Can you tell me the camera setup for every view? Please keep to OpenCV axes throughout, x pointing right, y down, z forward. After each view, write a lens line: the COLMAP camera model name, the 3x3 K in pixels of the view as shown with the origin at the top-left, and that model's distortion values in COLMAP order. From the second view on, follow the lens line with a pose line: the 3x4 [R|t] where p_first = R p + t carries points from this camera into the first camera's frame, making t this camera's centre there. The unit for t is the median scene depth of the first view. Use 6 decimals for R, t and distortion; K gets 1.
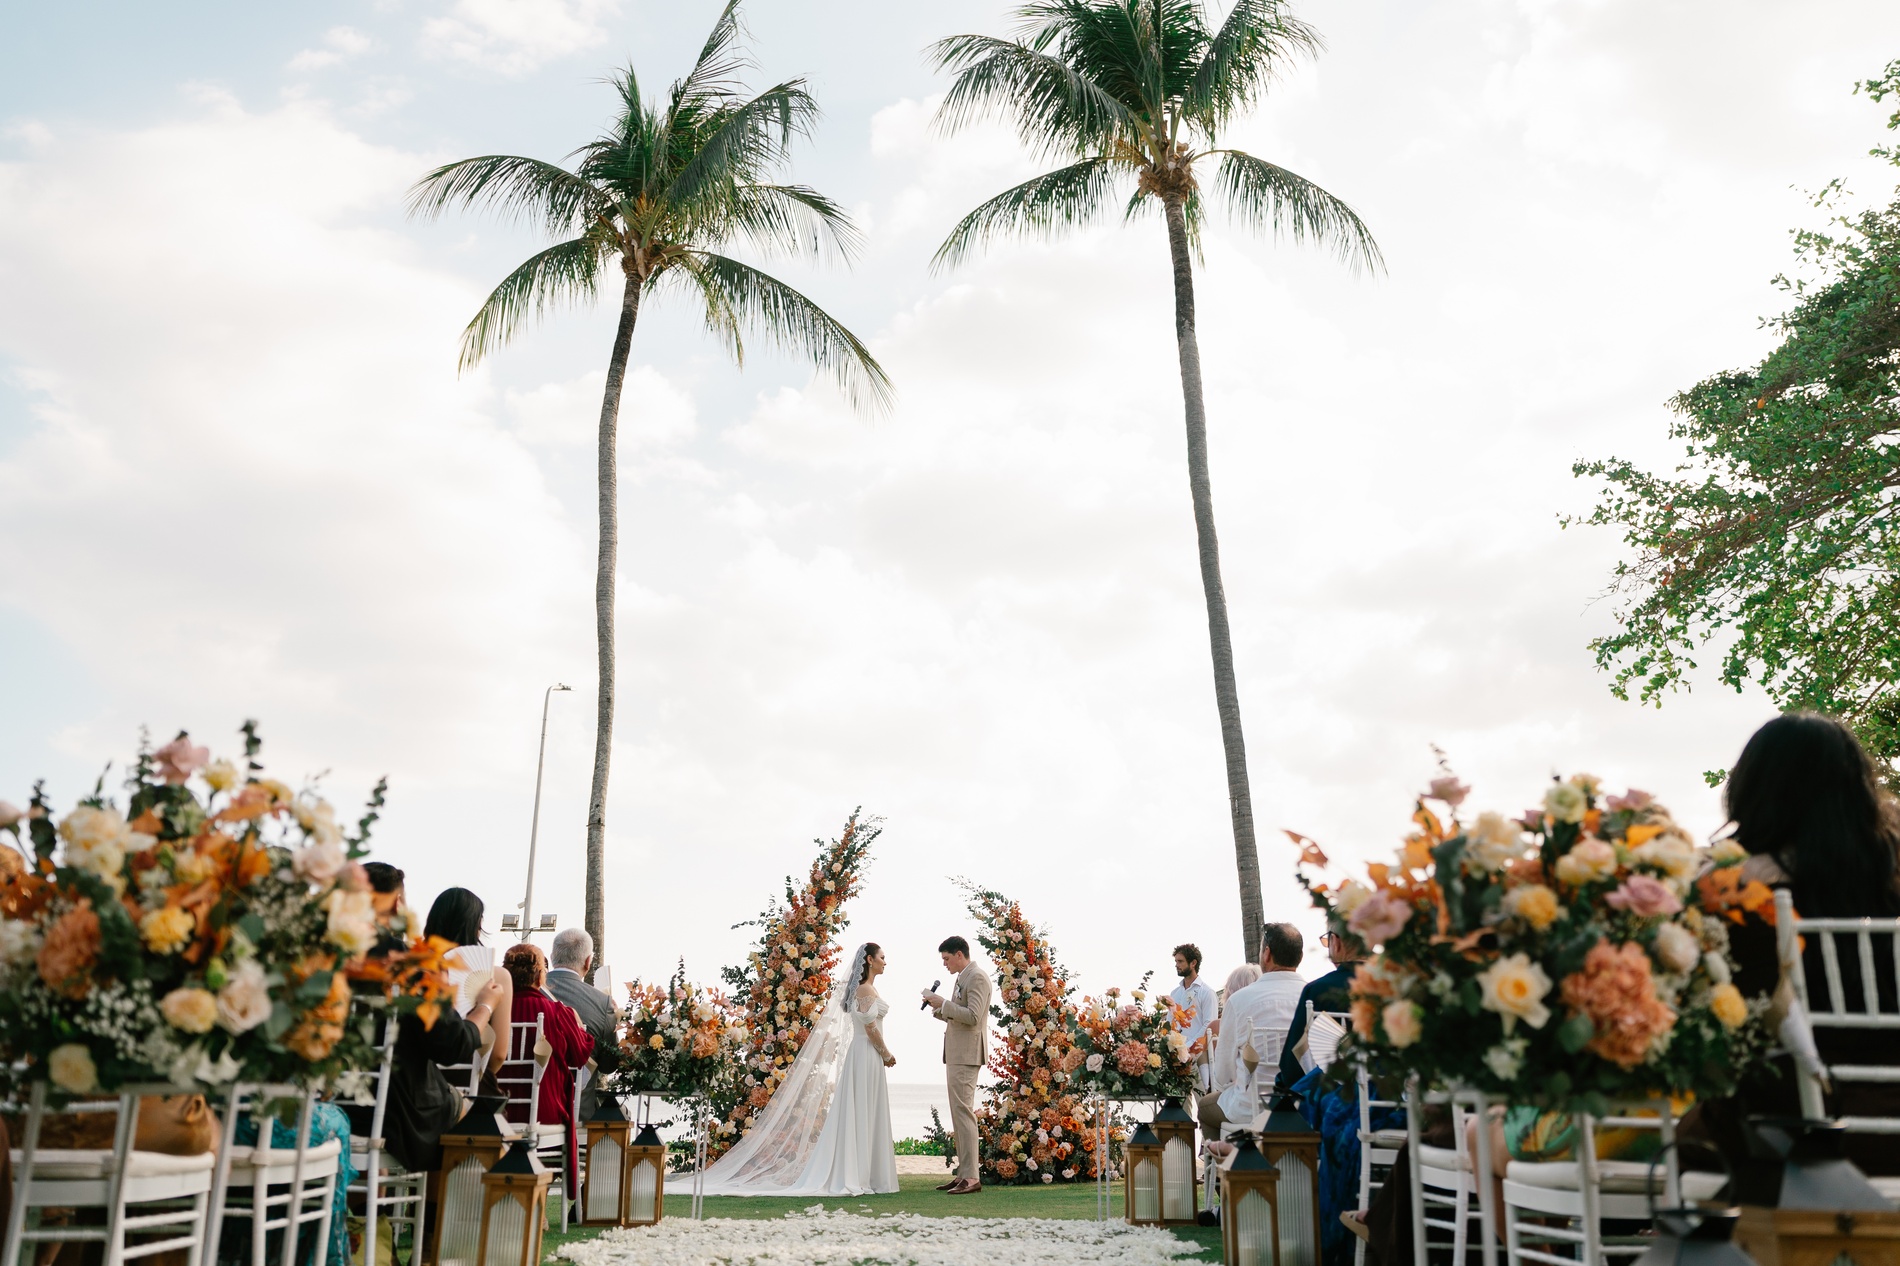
lens RADIAL K [[1600.8, 0, 950.0], [0, 1600.8, 633.0], [0, 0, 1]] dist [0.011868, 0.007435]
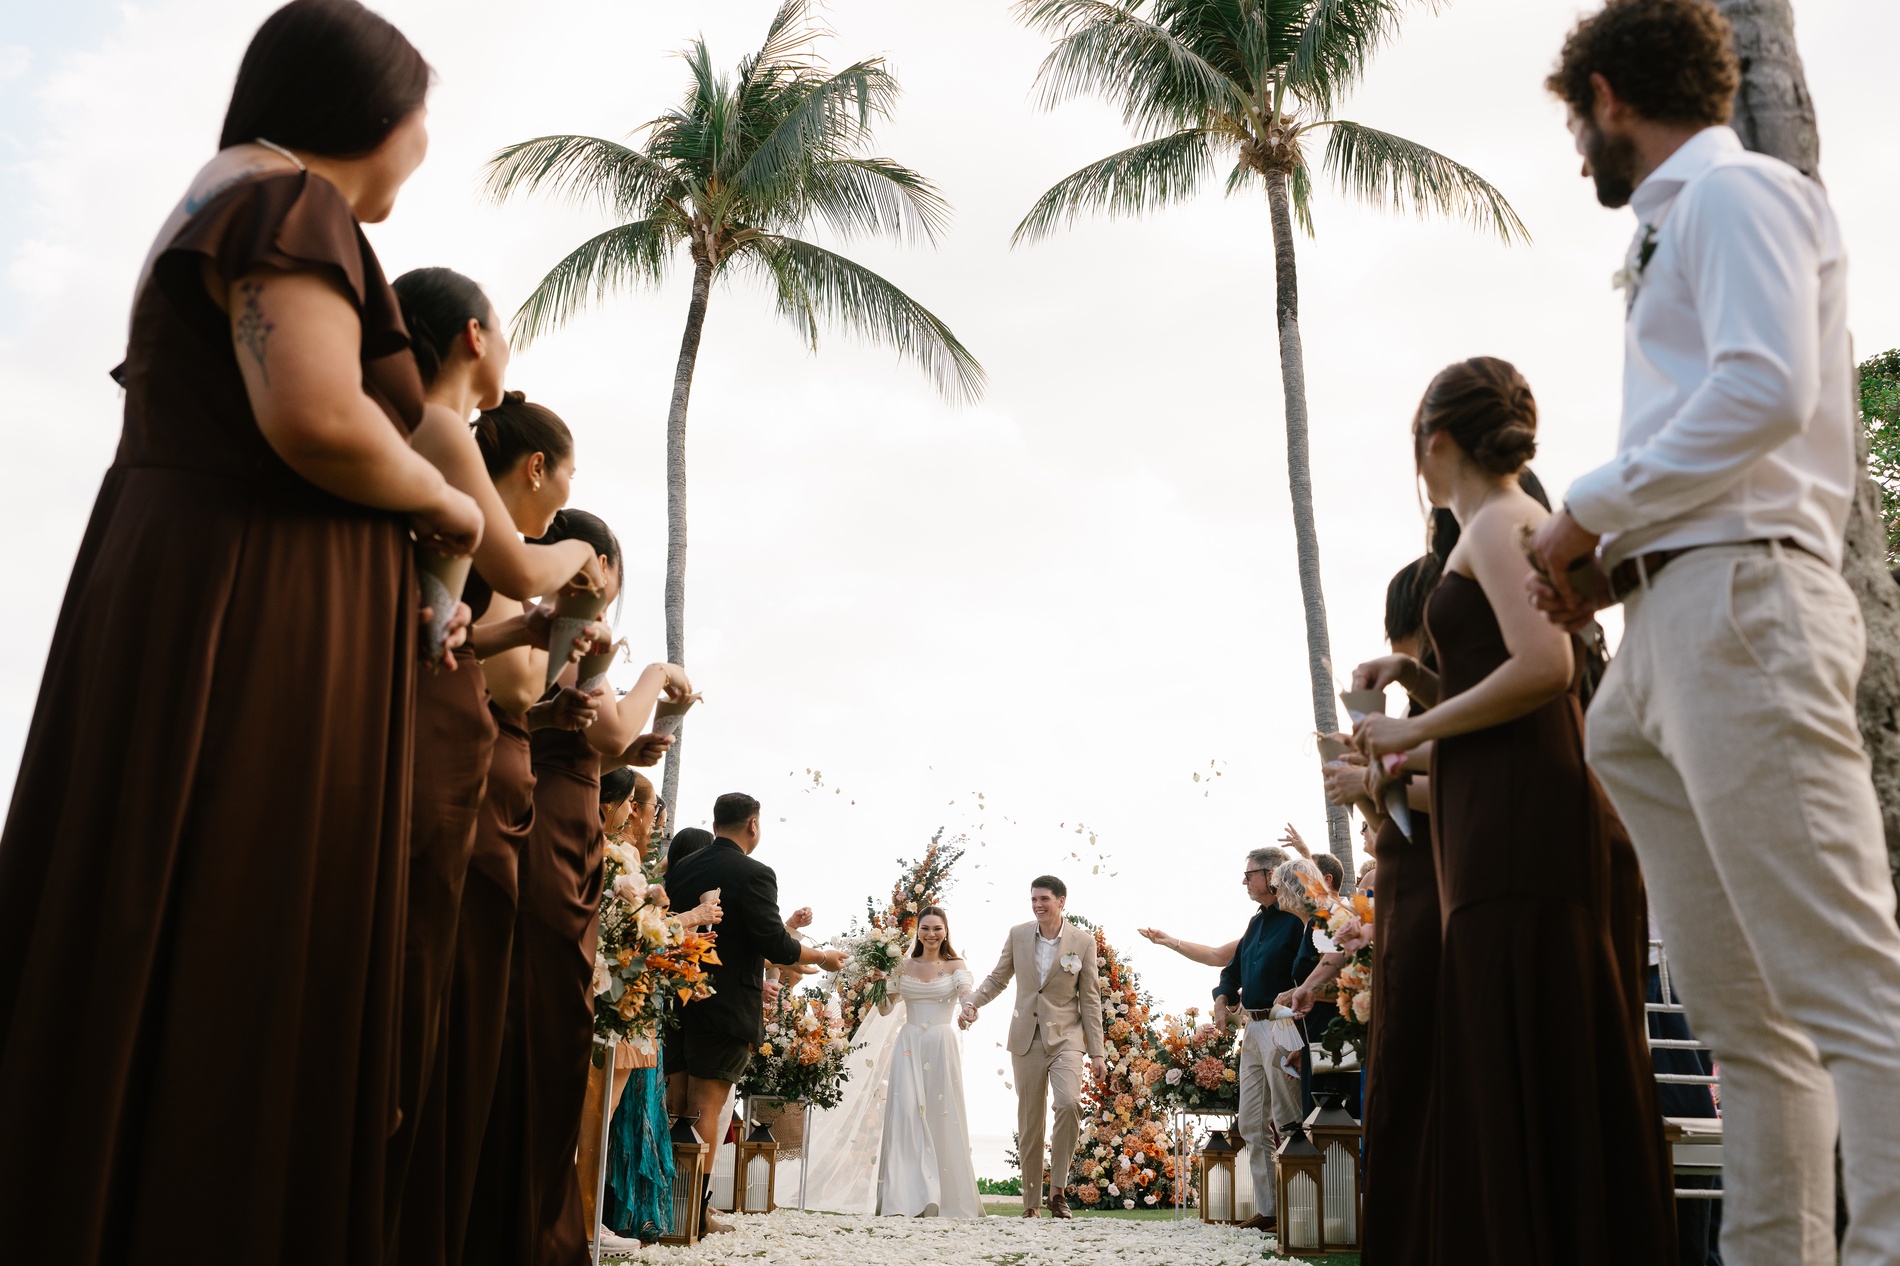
lens RADIAL K [[1838.4, 0, 950.0], [0, 1838.4, 633.0], [0, 0, 1]] dist [0.015641, -0.009379]
pose [[0.999108, 0.009771, -0.041077, -0.006617], [-0.009441, 0.999922, 0.008233, -0.021894], [0.041155, -0.007838, 0.999122, -0.138162]]
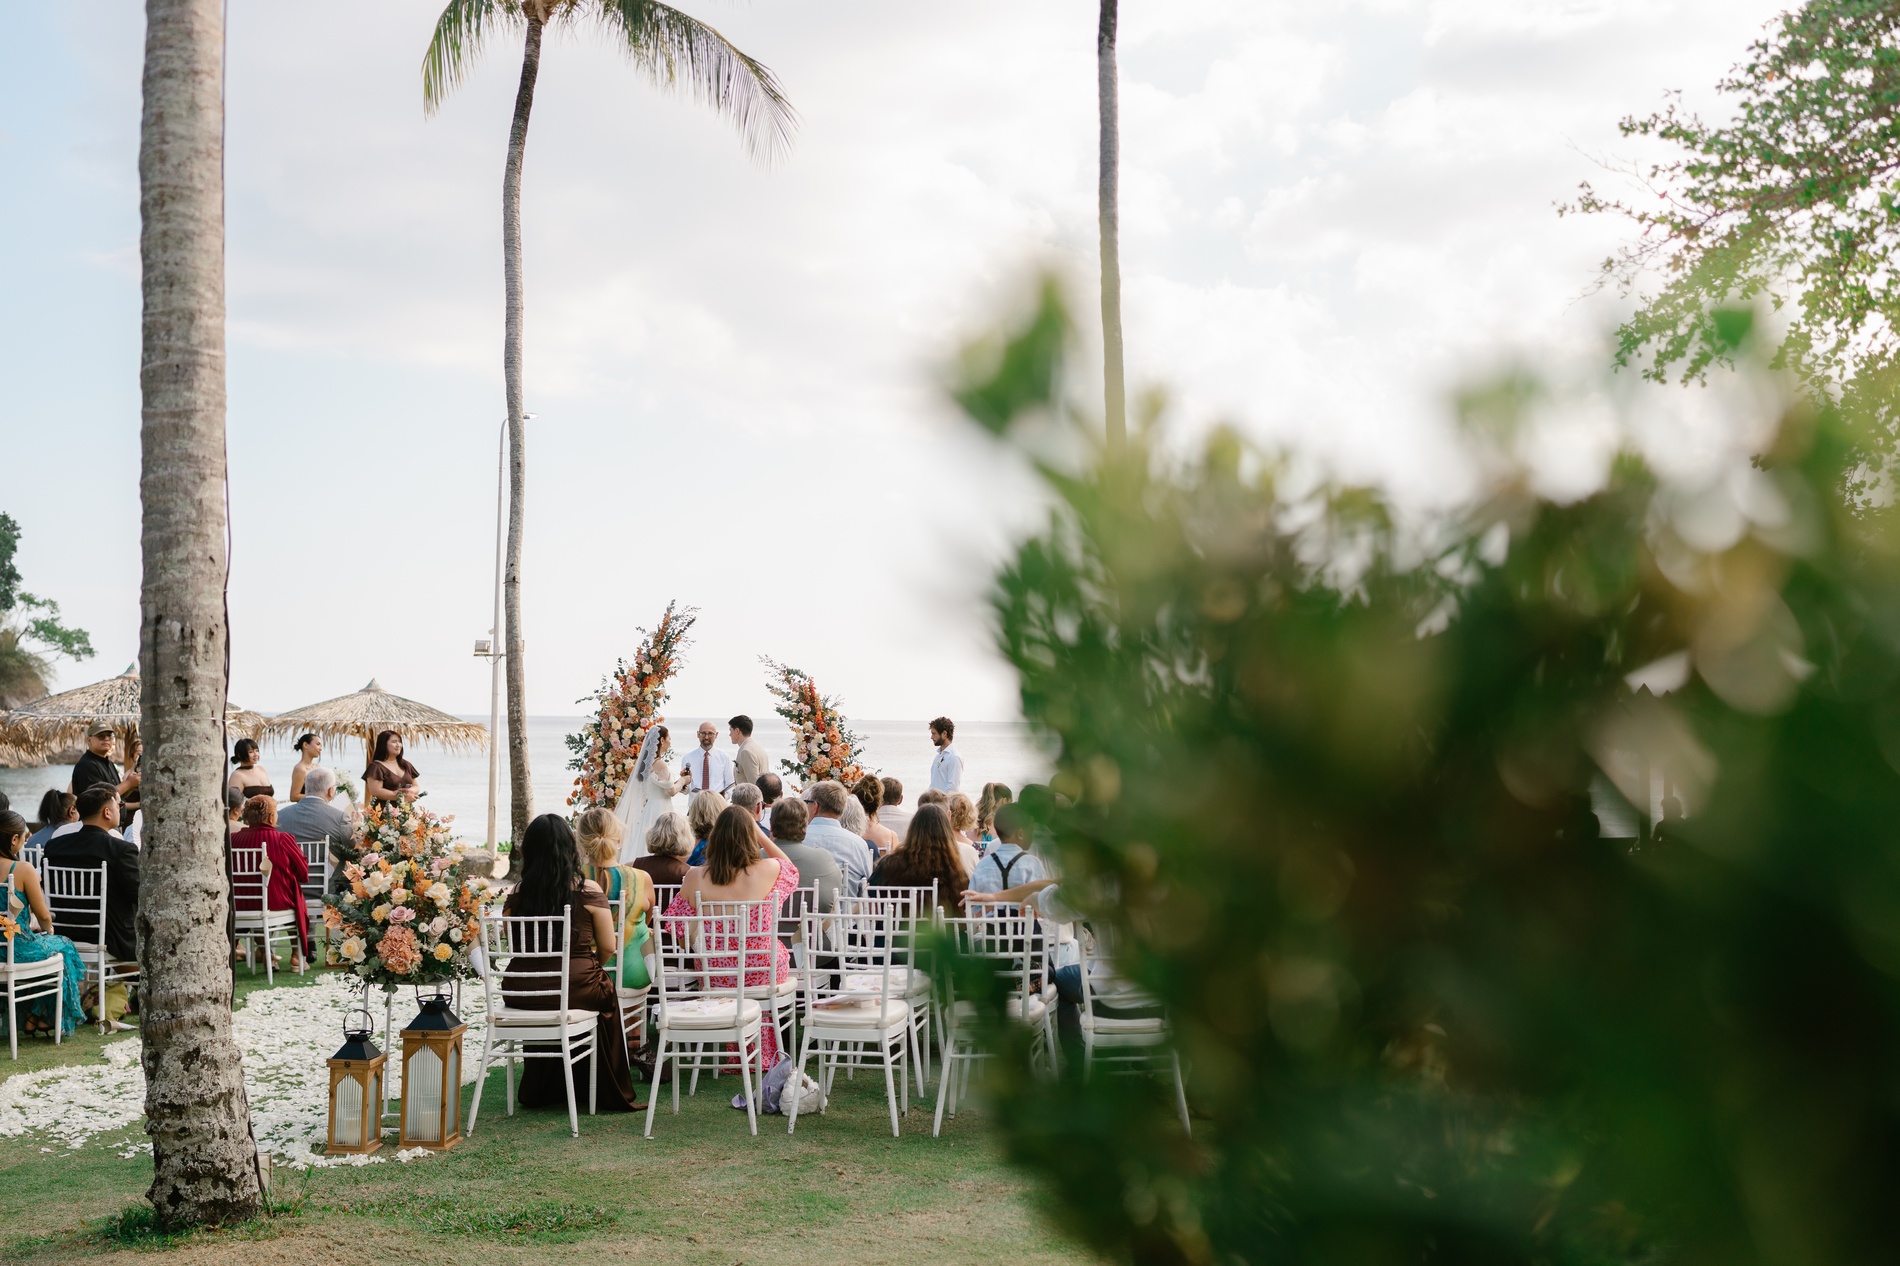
lens RADIAL K [[1919.2, 0, 1039.6], [0, 1919.2, 637.9], [0, 0, 1]] dist [-0.018912, -0.007175]
pose [[0.997087, -0.009991, -0.075612, 0.326733], [0.027125, 0.973019, 0.229127, -0.184154], [0.071283, -0.230510, 0.970455, -0.353321]]
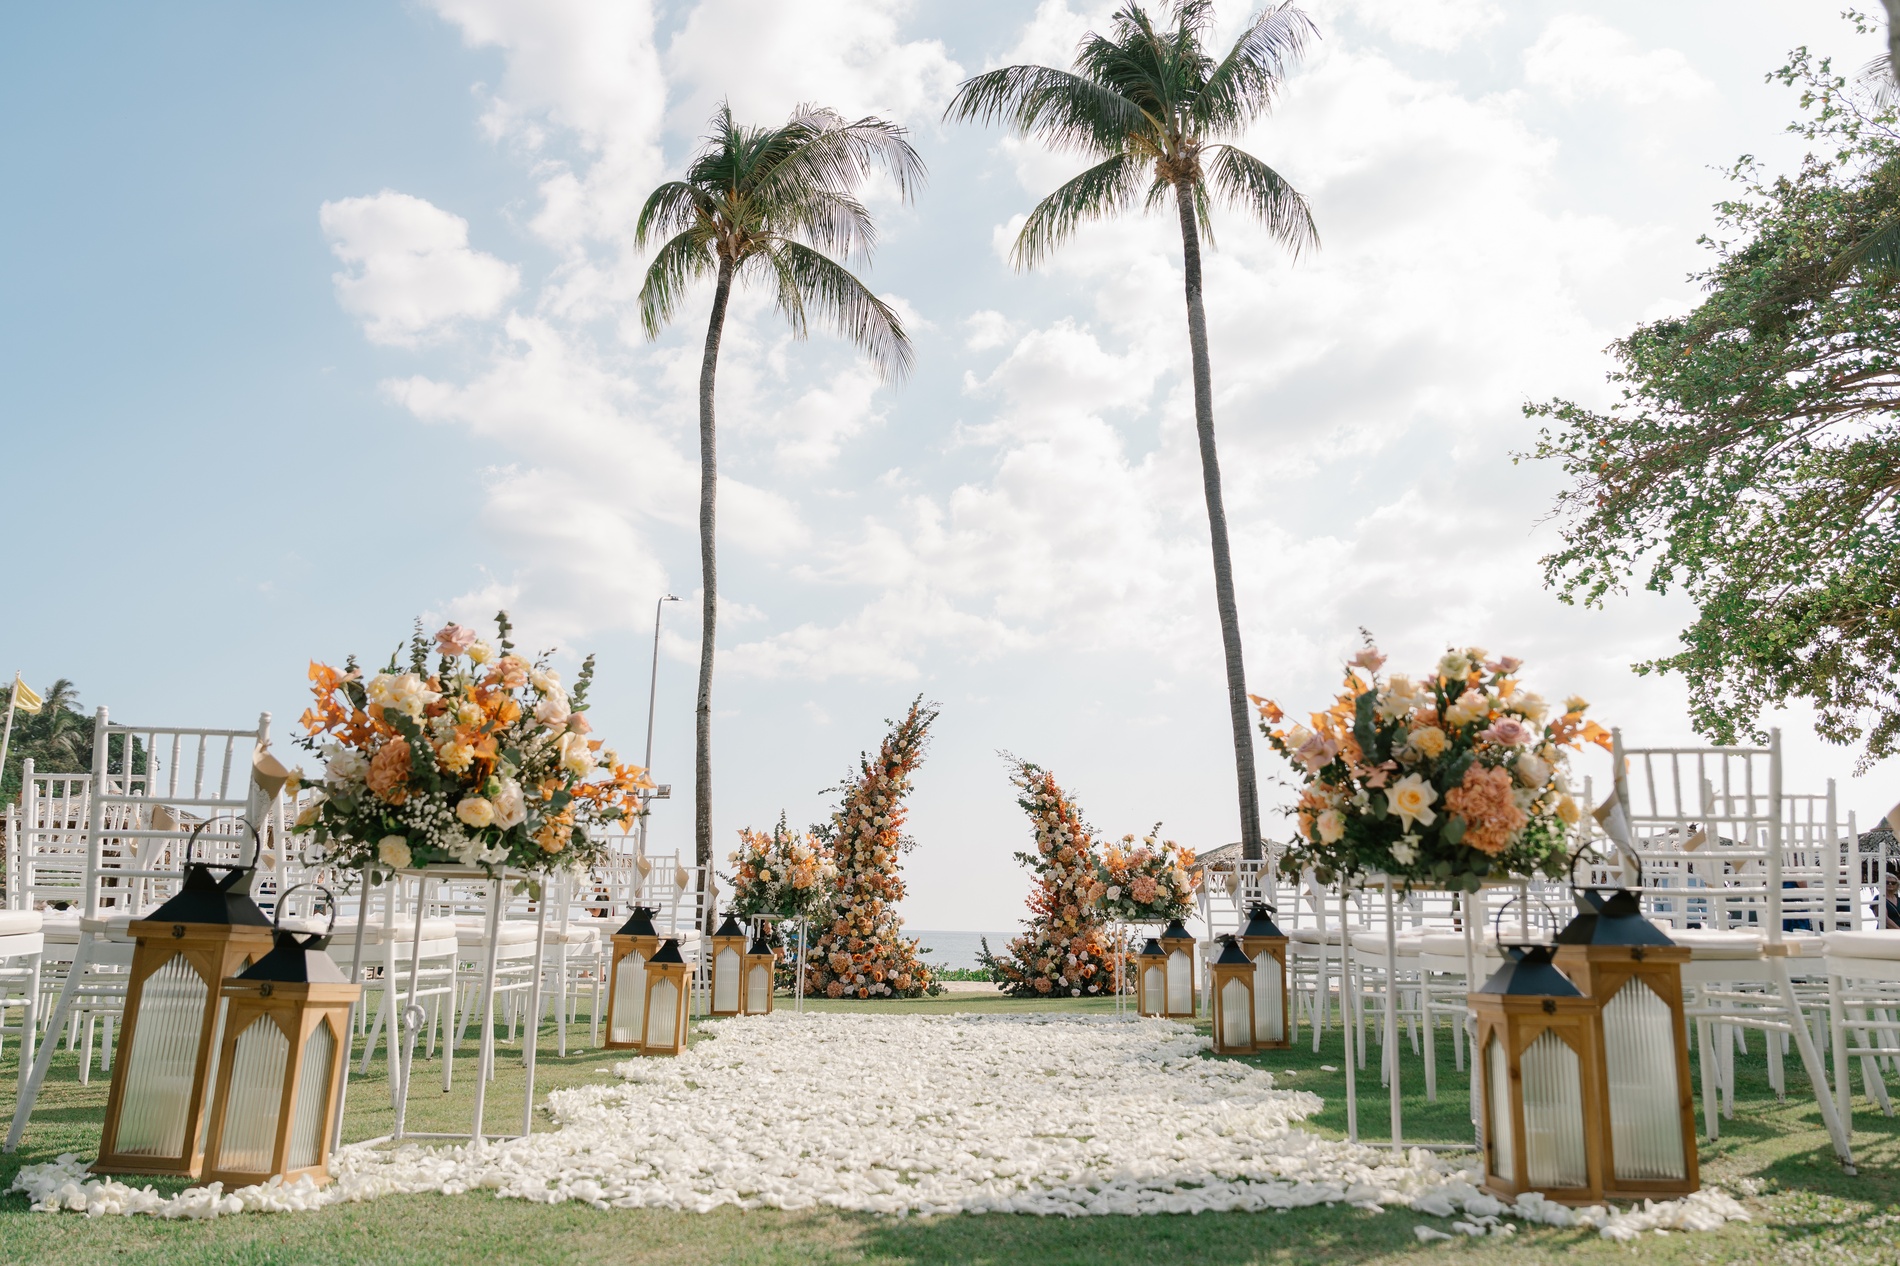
lens RADIAL K [[1369.5, 0, 950.0], [0, 1369.5, 633.0], [0, 0, 1]] dist [-0.013746, 0.002399]
pose [[0.999510, -0.004801, -0.030933, -0.002061], [0.006618, 0.998240, 0.058925, 0.001109], [0.030595, -0.059101, 0.997783, -0.035332]]
